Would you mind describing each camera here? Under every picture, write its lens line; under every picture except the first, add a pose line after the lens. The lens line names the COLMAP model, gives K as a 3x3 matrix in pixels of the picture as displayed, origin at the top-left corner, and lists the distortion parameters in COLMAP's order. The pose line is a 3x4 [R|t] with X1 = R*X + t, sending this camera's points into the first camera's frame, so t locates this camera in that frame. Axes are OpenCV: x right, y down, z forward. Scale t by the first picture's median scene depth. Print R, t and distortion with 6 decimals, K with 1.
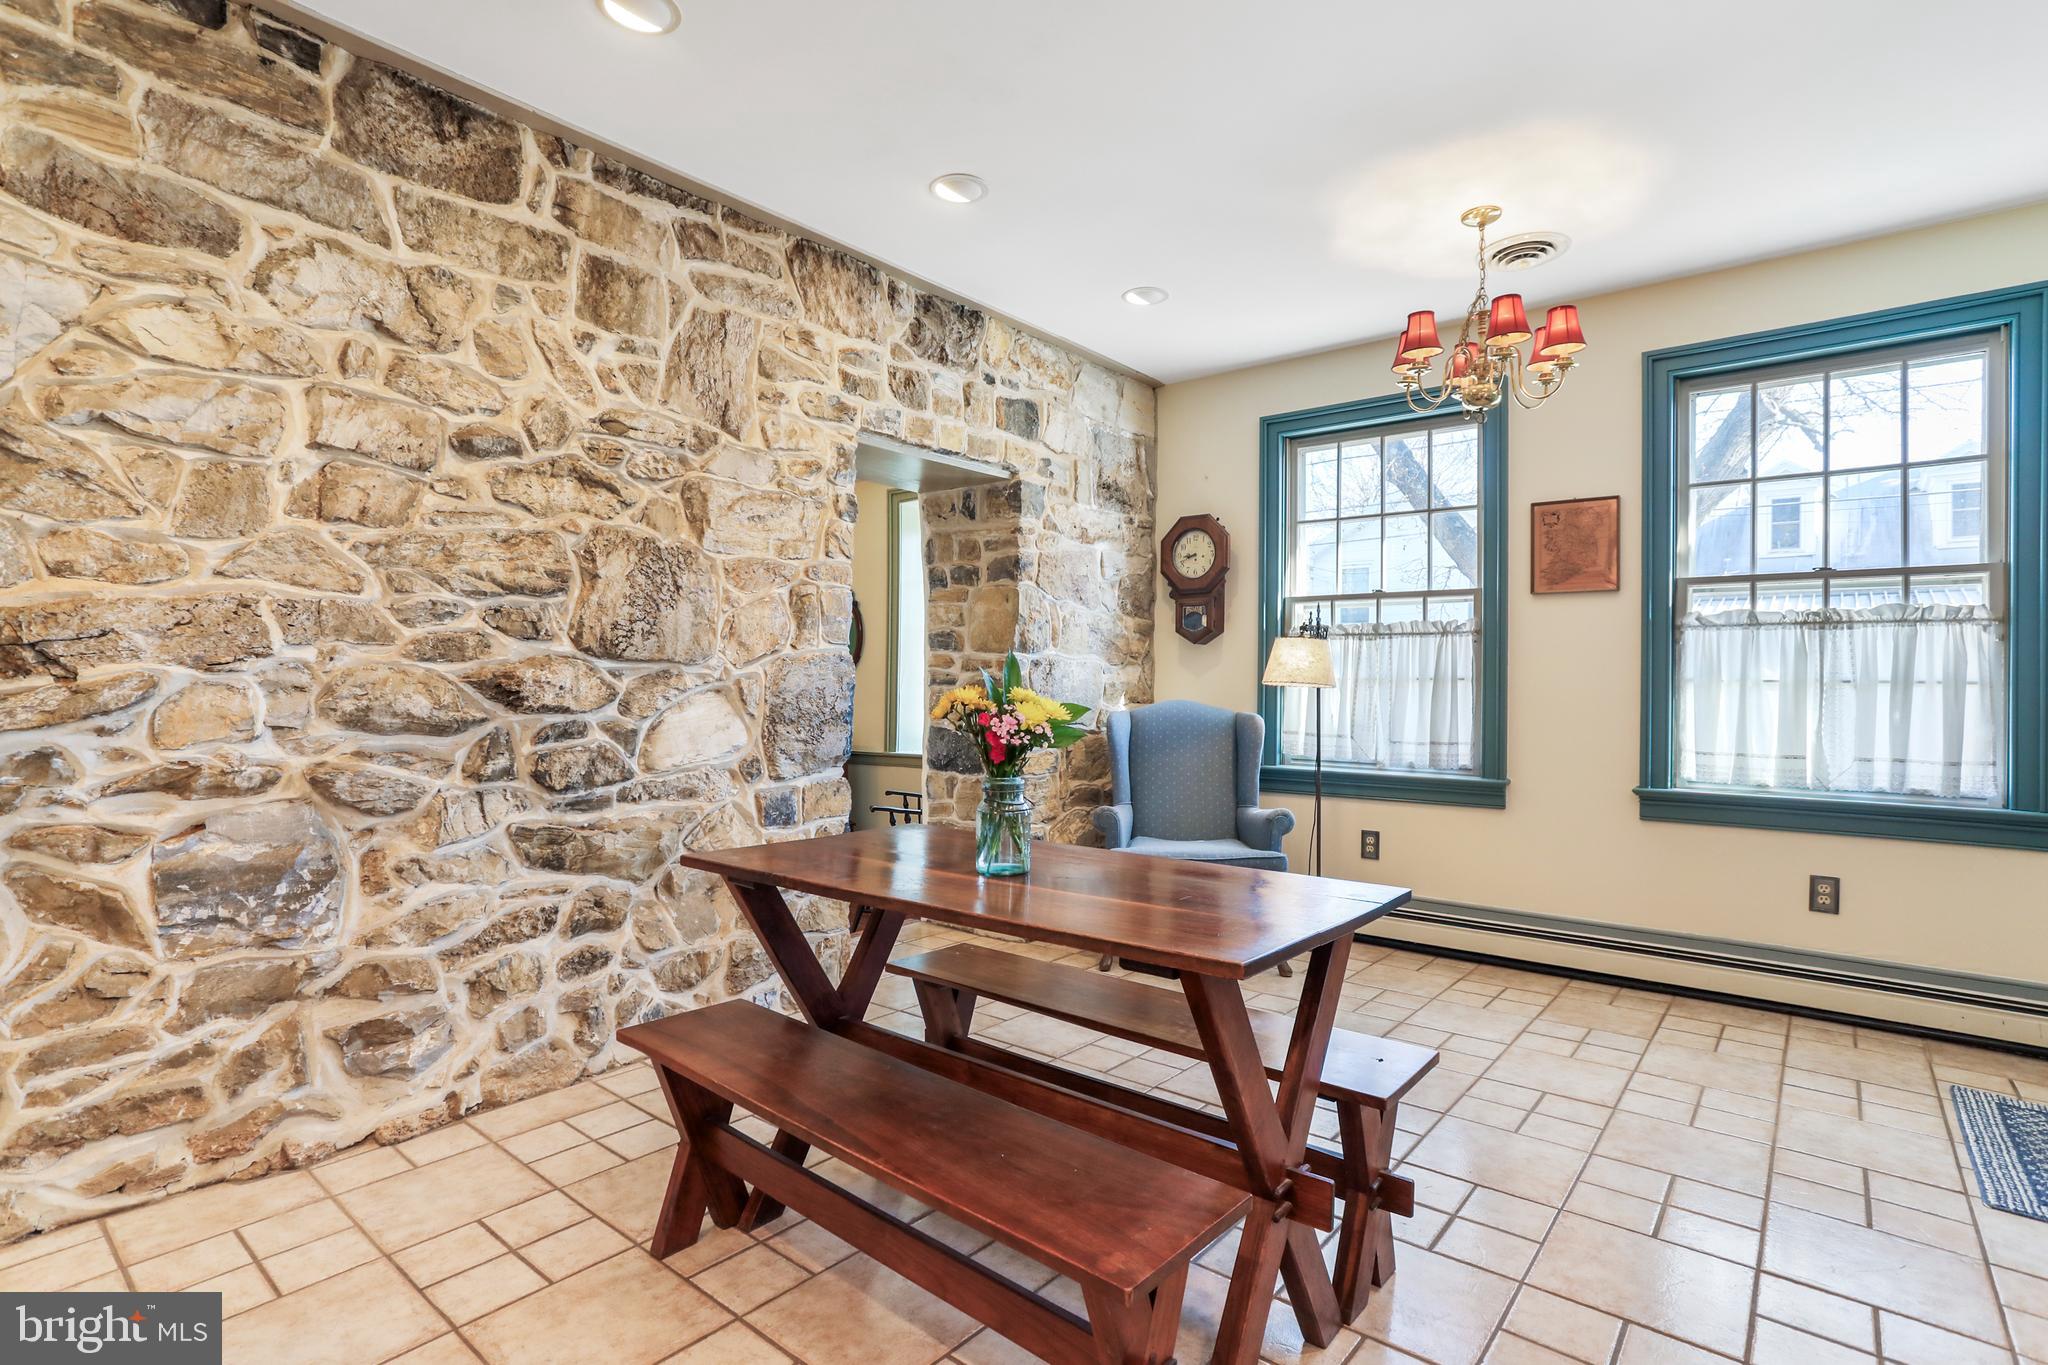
lens RADIAL K [[980.2, 0, 1050.2], [0, 980.2, 684.5], [0, 0, 1]] dist [-0.052166, 0.025240]
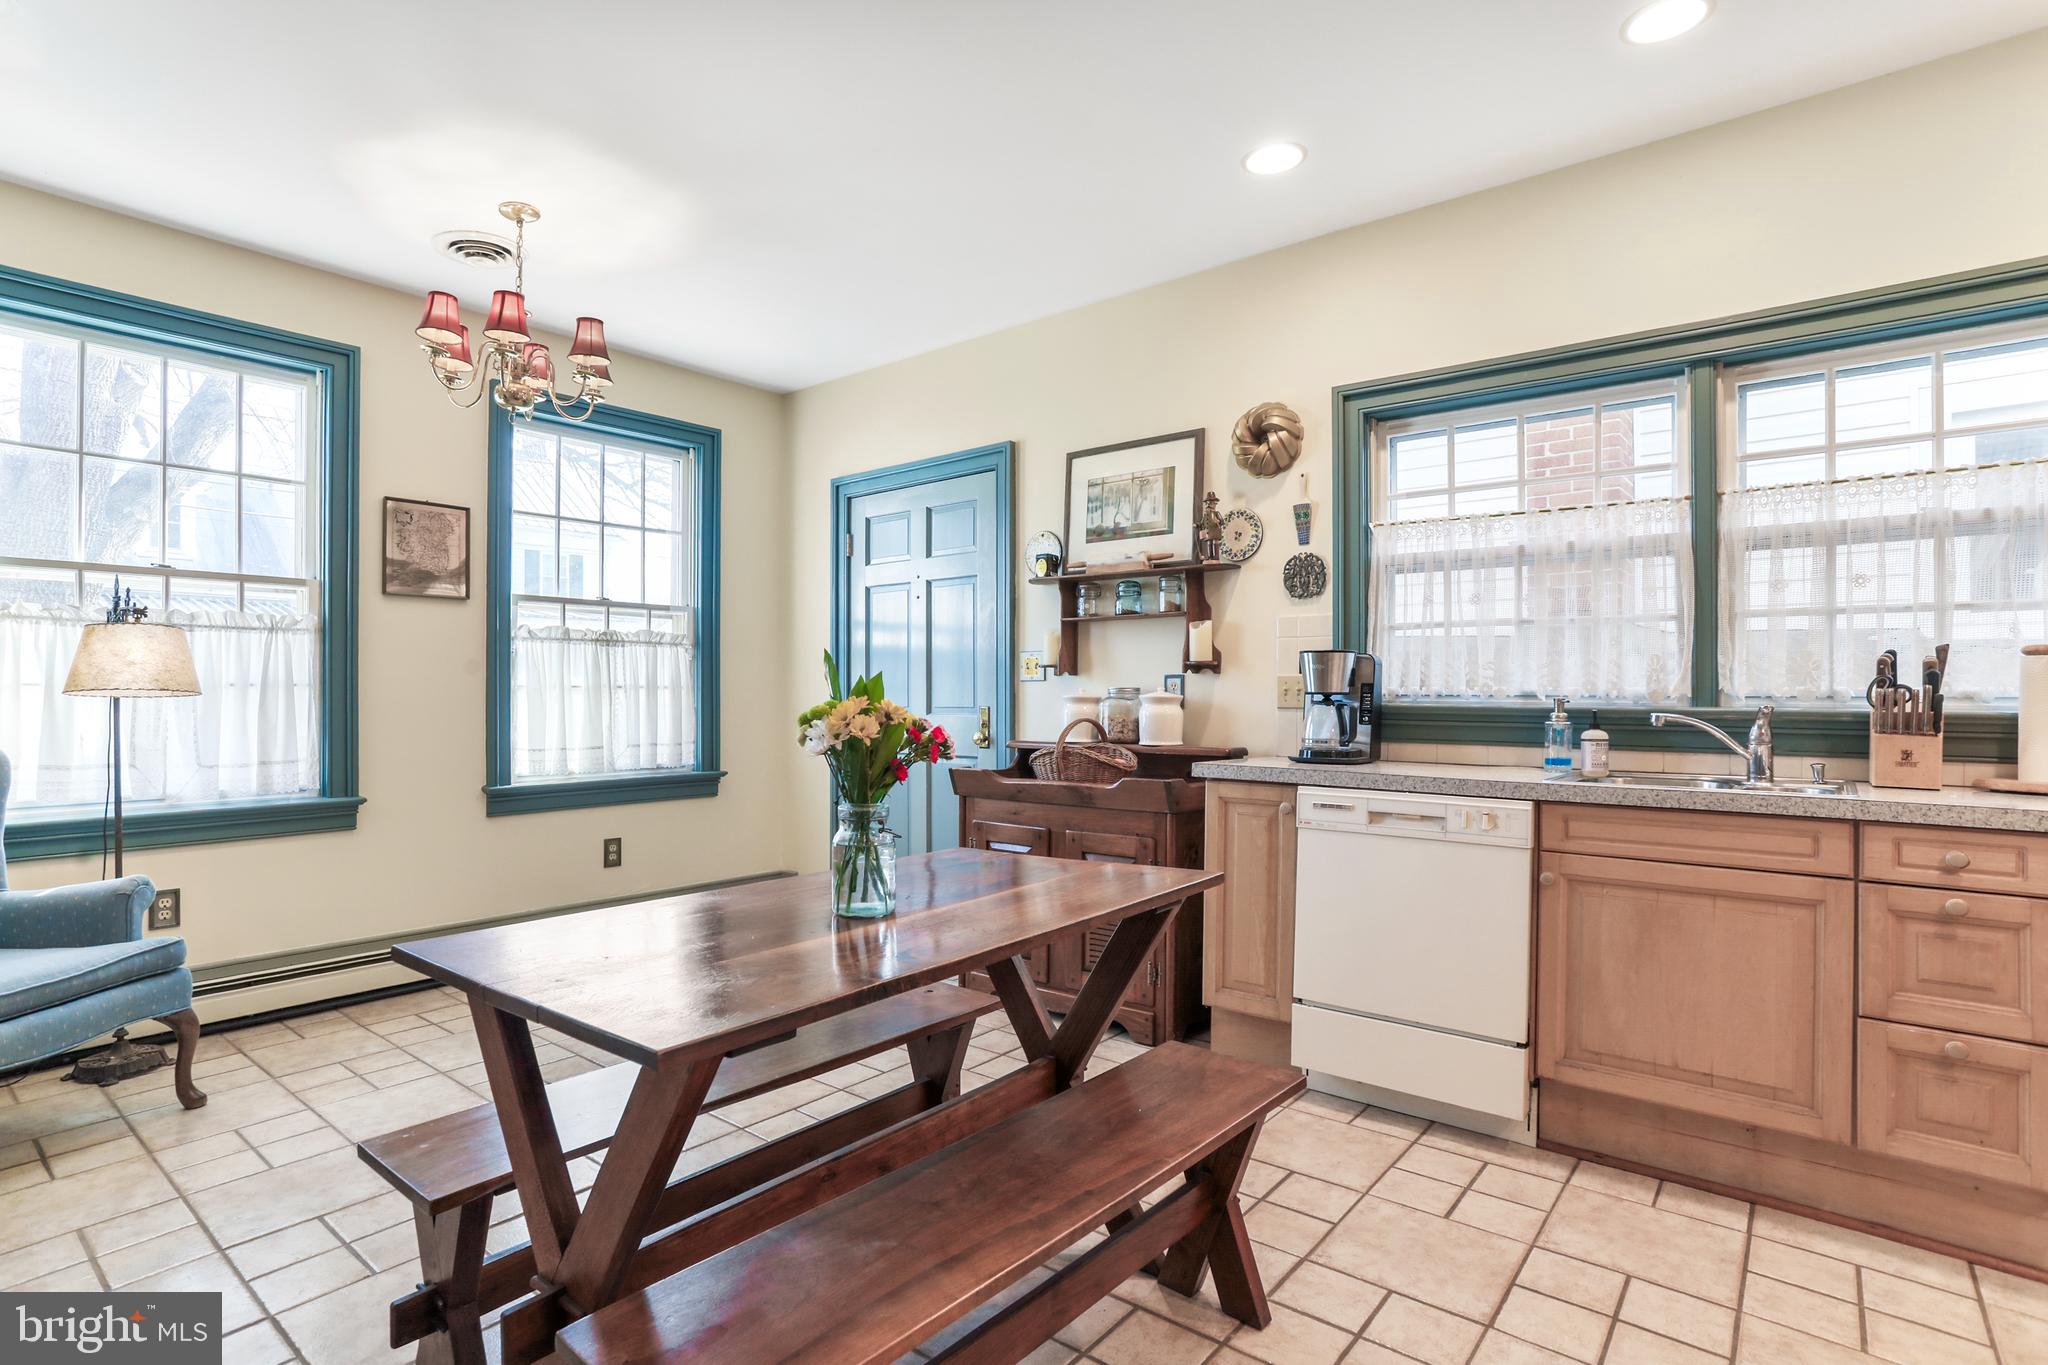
lens RADIAL K [[1029.1, 0, 1024.0], [0, 1029.1, 682.5], [0, 0, 1]] dist [-0.057159, 0.028672]
pose [[0.006957, 0.000385, 0.999976, -1.411965], [0.003768, 0.999993, -0.000412, -0.015523], [-0.999969, 0.003770, 0.006956, 1.125232]]
